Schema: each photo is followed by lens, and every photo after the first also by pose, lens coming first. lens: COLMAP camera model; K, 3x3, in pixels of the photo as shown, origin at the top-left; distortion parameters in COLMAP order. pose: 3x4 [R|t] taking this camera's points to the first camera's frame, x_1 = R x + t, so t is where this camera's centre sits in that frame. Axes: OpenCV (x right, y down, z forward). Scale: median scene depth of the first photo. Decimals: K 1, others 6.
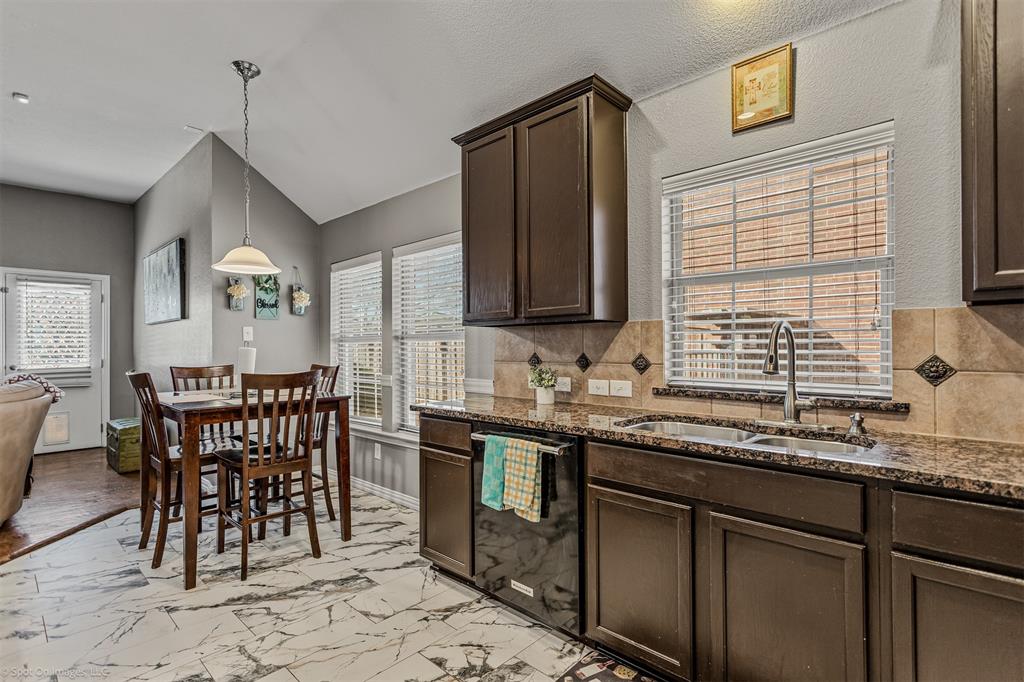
lens RADIAL K [[498.9, 0, 519.8], [0, 498.9, 346.4], [0, 0, 1]] dist [-0.003108, 0.000591]
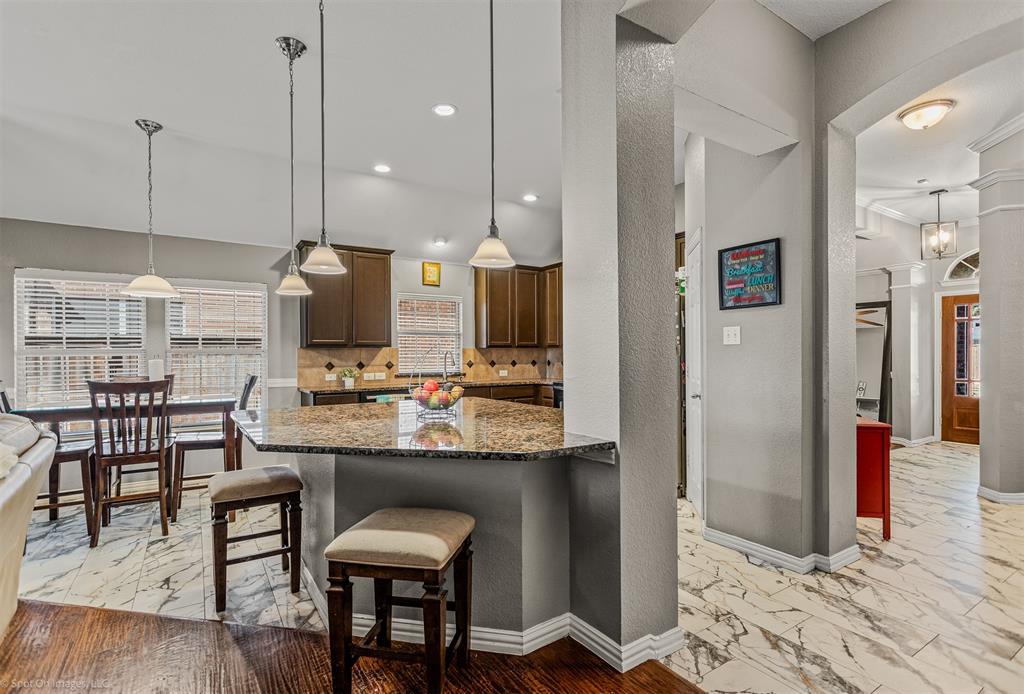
lens RADIAL K [[498.9, 0, 511.8], [0, 498.9, 349.7], [0, 0, 1]] dist [-0.003108, 0.000591]
pose [[0.244242, 0.014778, 0.969602, -1.860938], [0.002351, 0.999872, -0.015832, -0.001756], [-0.969712, 0.006146, 0.244176, -0.171670]]
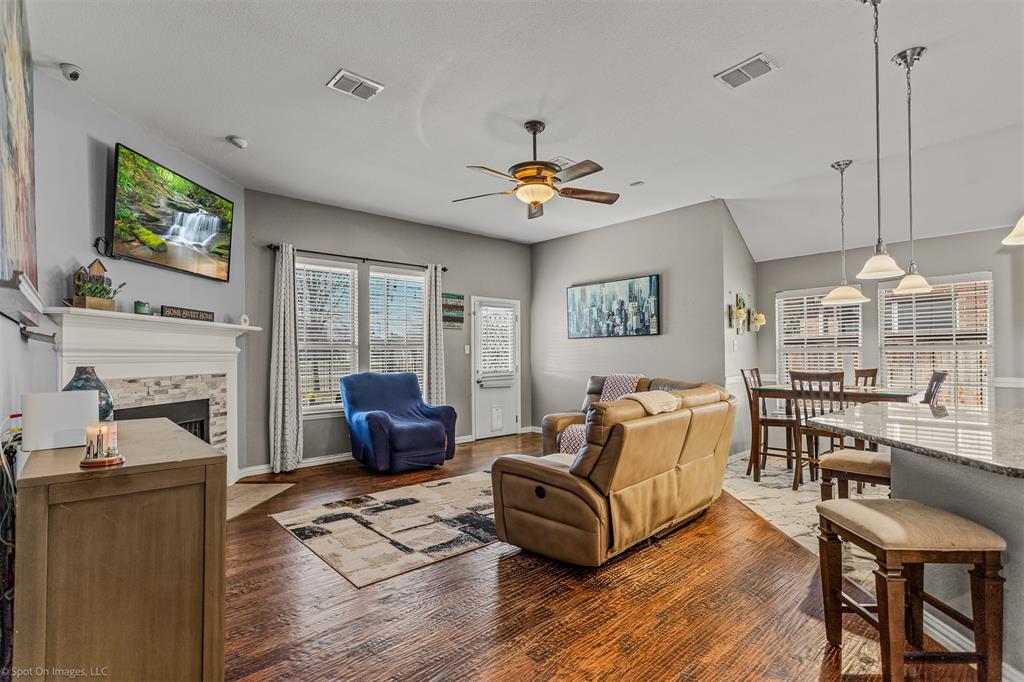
lens RADIAL K [[498.9, 0, 522.7], [0, 498.9, 343.0], [0, 0, 1]] dist [-0.003108, 0.000591]
pose [[0.996380, -0.003570, -0.084939, -1.696341], [0.001466, 0.999691, -0.024827, -0.001518], [0.085001, 0.024612, 0.996077, -0.676847]]
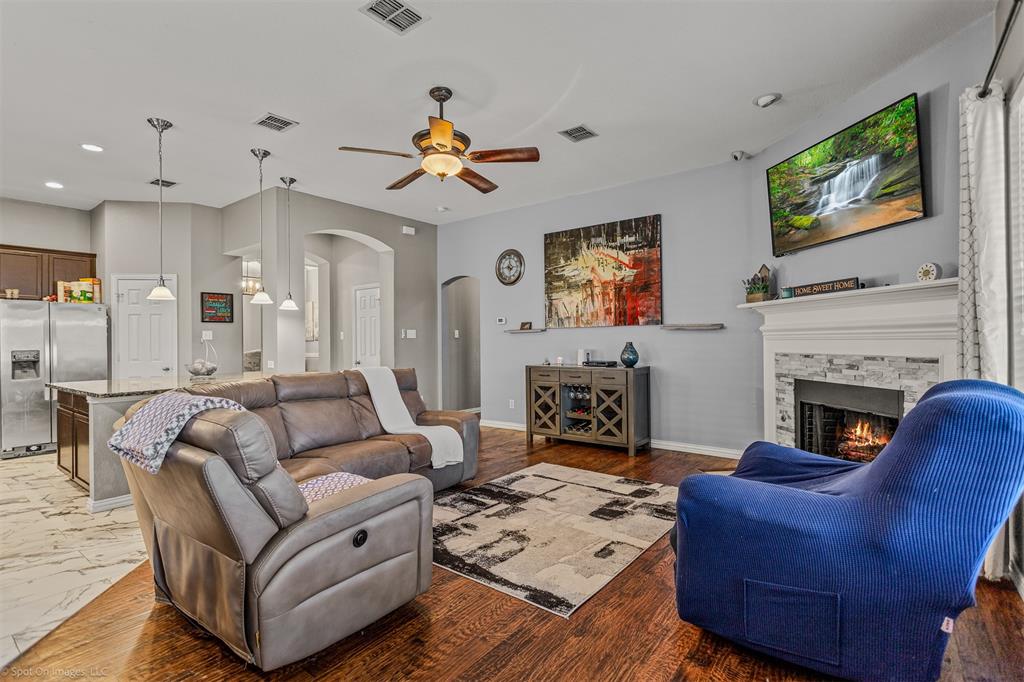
lens RADIAL K [[498.9, 0, 523.1], [0, 498.9, 336.8], [0, 0, 1]] dist [-0.003108, 0.000591]
pose [[-0.994736, 0.017822, -0.100908, -1.863426], [0.018760, 0.999789, -0.008350, 0.002692], [0.100738, -0.010199, -0.994861, 2.239699]]
